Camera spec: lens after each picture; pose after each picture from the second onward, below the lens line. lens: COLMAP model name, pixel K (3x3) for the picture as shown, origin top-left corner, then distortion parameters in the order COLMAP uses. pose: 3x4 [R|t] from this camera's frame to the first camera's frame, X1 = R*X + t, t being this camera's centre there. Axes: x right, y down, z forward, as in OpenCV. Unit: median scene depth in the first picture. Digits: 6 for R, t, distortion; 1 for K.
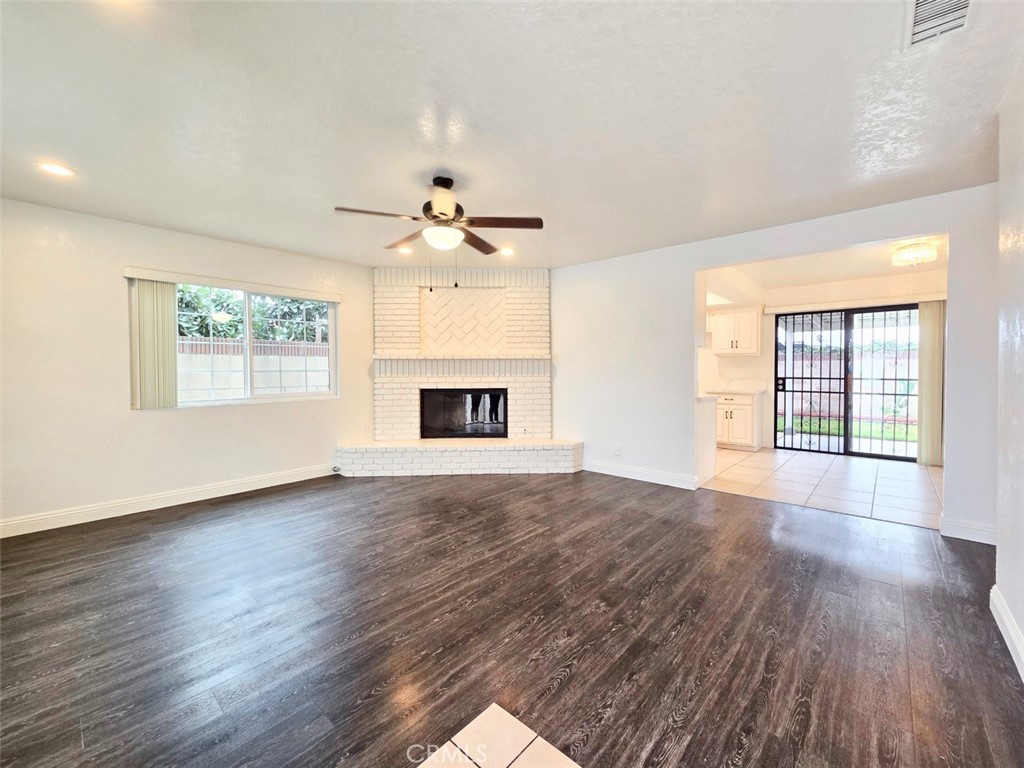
lens RADIAL K [[427.1, 0, 521.3], [0, 427.1, 376.1], [0, 0, 1]] dist [0.000222, -0.000798]
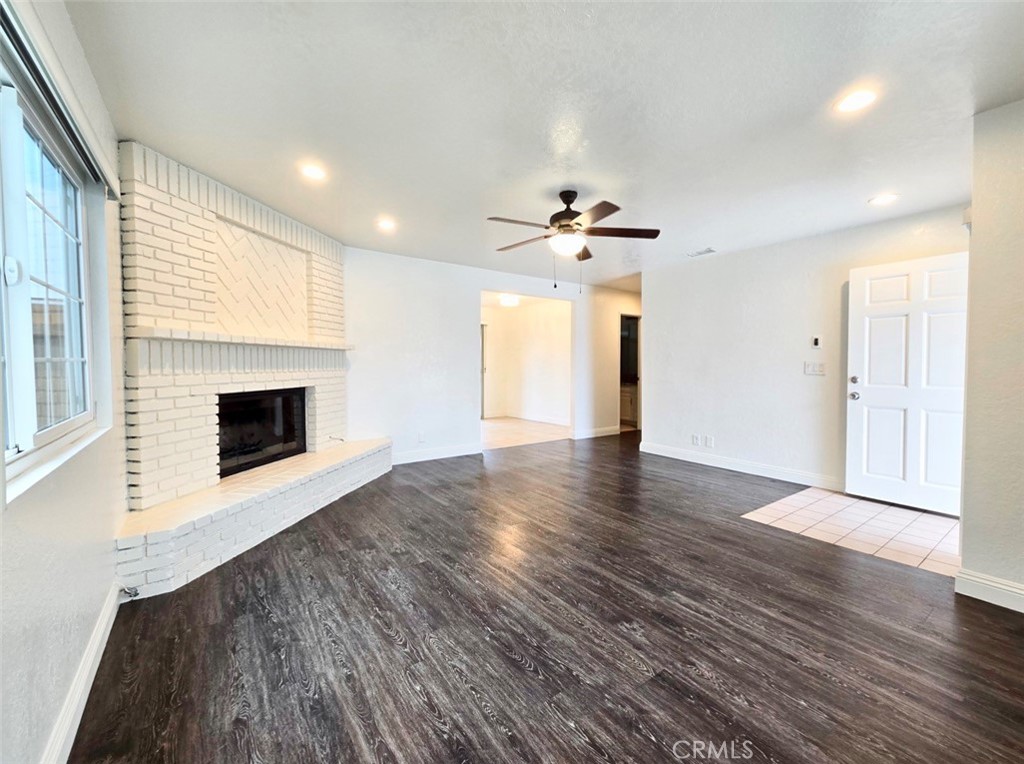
lens RADIAL K [[427.1, 0, 522.6], [0, 427.1, 378.8], [0, 0, 1]] dist [0.000222, -0.000798]
pose [[0.200756, -0.030281, 0.979173, -0.838925], [0.011317, 0.999527, 0.028590, -0.003397], [-0.979576, 0.005342, 0.201004, 0.576057]]
